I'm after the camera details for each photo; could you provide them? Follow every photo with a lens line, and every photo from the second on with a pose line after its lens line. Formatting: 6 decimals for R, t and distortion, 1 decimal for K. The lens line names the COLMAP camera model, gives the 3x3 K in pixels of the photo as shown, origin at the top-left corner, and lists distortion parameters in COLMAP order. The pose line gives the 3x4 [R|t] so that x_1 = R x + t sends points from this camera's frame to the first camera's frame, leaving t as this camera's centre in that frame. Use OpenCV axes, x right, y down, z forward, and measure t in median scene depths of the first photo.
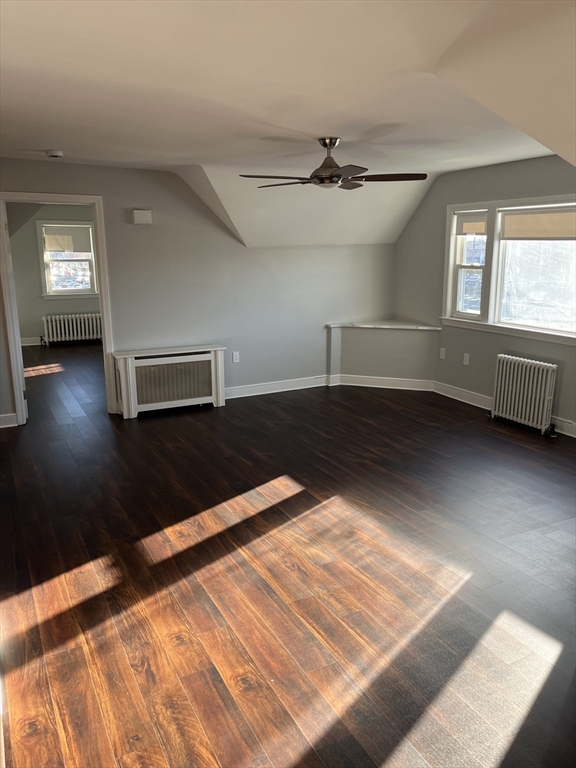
lens RADIAL K [[582.0, 0, 284.2], [0, 582.0, 390.1], [0, 0, 1]] dist [0.074600, -0.079791]
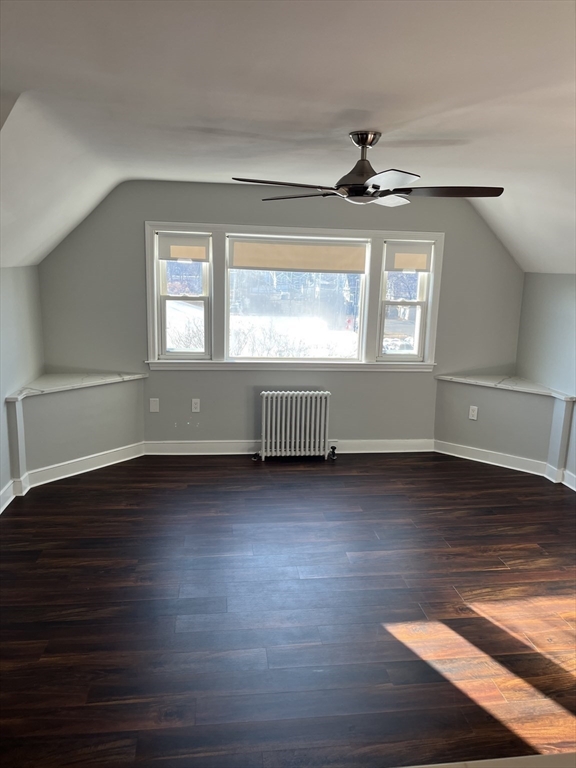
lens RADIAL K [[584.2, 0, 293.1], [0, 584.2, 392.0], [0, 0, 1]] dist [0.058731, -0.087949]
pose [[0.338961, -0.186483, 0.922133, -0.537583], [0.196508, 0.972572, 0.124451, -0.191111], [-0.920049, 0.139023, 0.366309, 0.710452]]
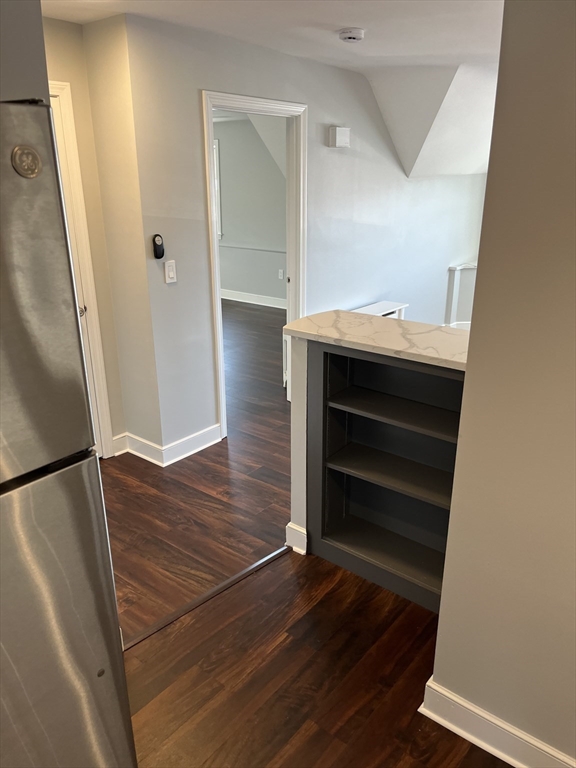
lens RADIAL K [[581.6, 0, 286.6], [0, 581.6, 386.1], [0, 0, 1]] dist [0.073565, -0.087718]
pose [[0.919805, -0.135137, 0.368371, -0.712065], [0.095764, 0.987746, 0.123236, -0.094565], [-0.380510, -0.078076, 0.921475, 0.362899]]
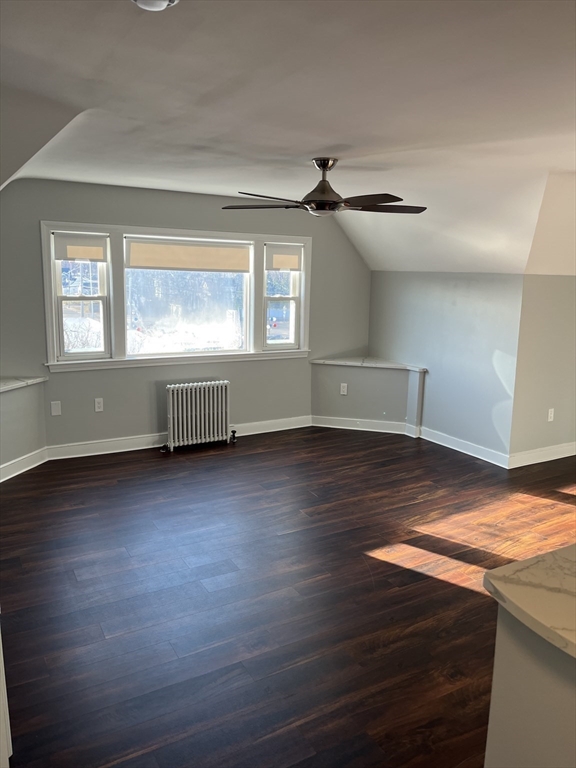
lens RADIAL K [[584.2, 0, 293.1], [0, 584.2, 392.0], [0, 0, 1]] dist [0.058731, -0.087949]
pose [[-0.048620, -0.202424, 0.978090, -0.685358], [0.216561, 0.953818, 0.208166, -0.239691], [-0.975058, 0.221937, -0.002537, 0.923087]]
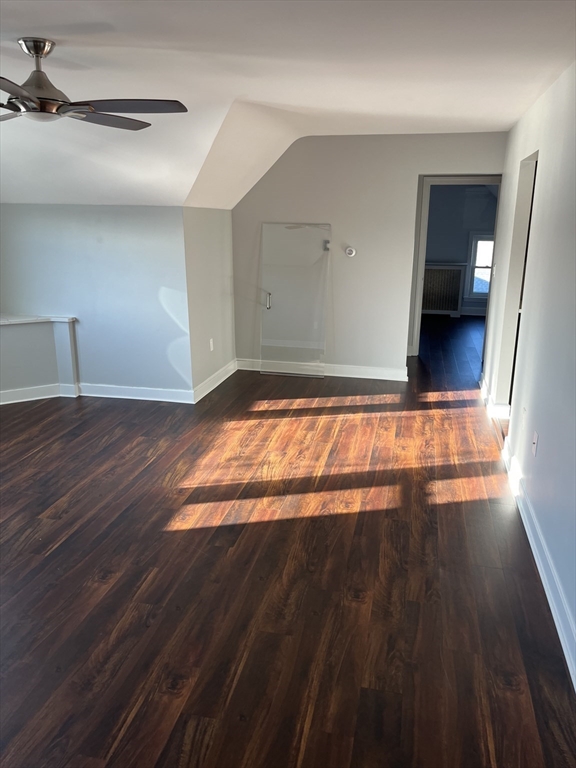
lens RADIAL K [[581.6, 0, 286.6], [0, 581.6, 386.1], [0, 0, 1]] dist [0.073565, -0.087718]
pose [[-0.765203, -0.182193, 0.617471, -0.479092], [0.148577, 0.883251, 0.444740, -0.281275], [-0.626410, 0.432058, -0.648796, 1.146479]]
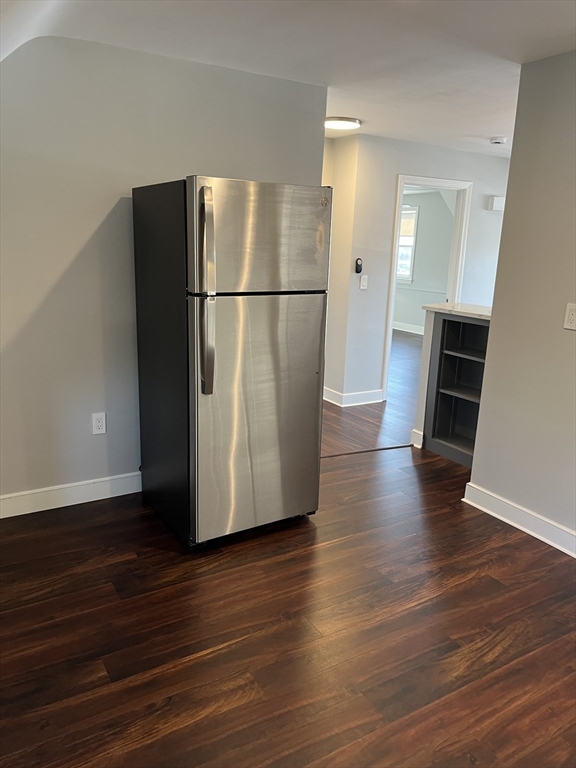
lens RADIAL K [[581.6, 0, 286.6], [0, 581.6, 386.1], [0, 0, 1]] dist [0.073565, -0.087718]
pose [[0.997503, 0.019110, 0.067989, -0.782440], [-0.019626, 0.999783, 0.006936, 0.034762], [-0.067841, -0.008253, 0.997662, -0.028430]]
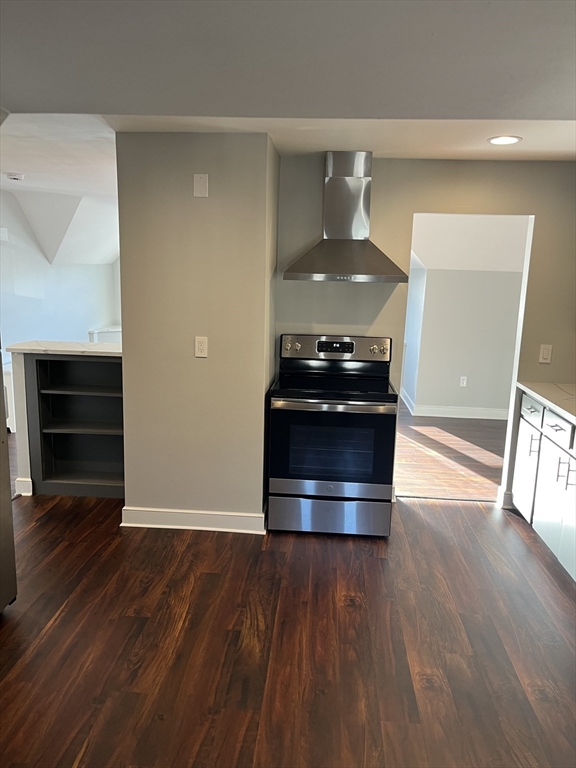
lens RADIAL K [[581.6, 0, 286.6], [0, 581.6, 386.1], [0, 0, 1]] dist [0.073565, -0.087718]
pose [[0.523349, -0.146647, 0.839405, -1.017574], [0.172902, 0.982863, 0.063909, -0.014898], [-0.834392, 0.111688, 0.539736, 0.060105]]
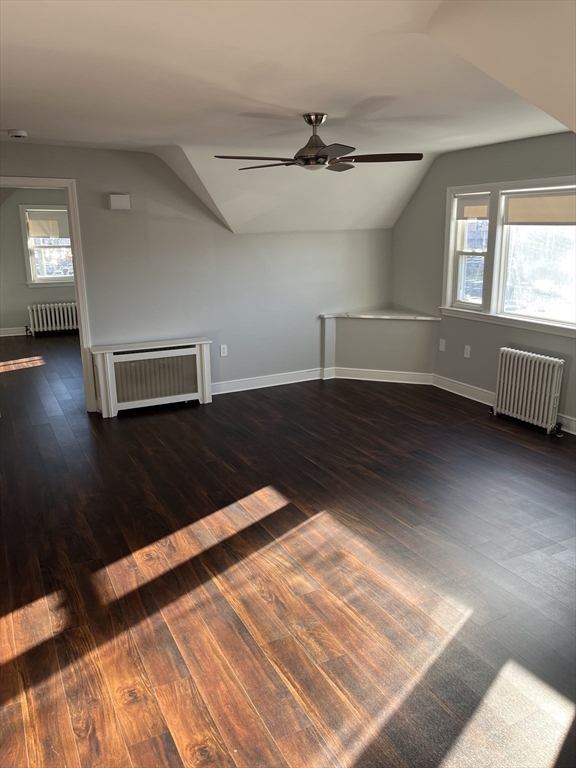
lens RADIAL K [[581.6, 0, 286.6], [0, 581.6, 386.1], [0, 0, 1]] dist [0.073565, -0.087718]
pose [[0.999988, -0.004795, -0.001280, 0.026534], [0.004822, 0.999745, 0.022061, -0.025293], [0.001174, -0.022067, 0.999756, 0.071745]]
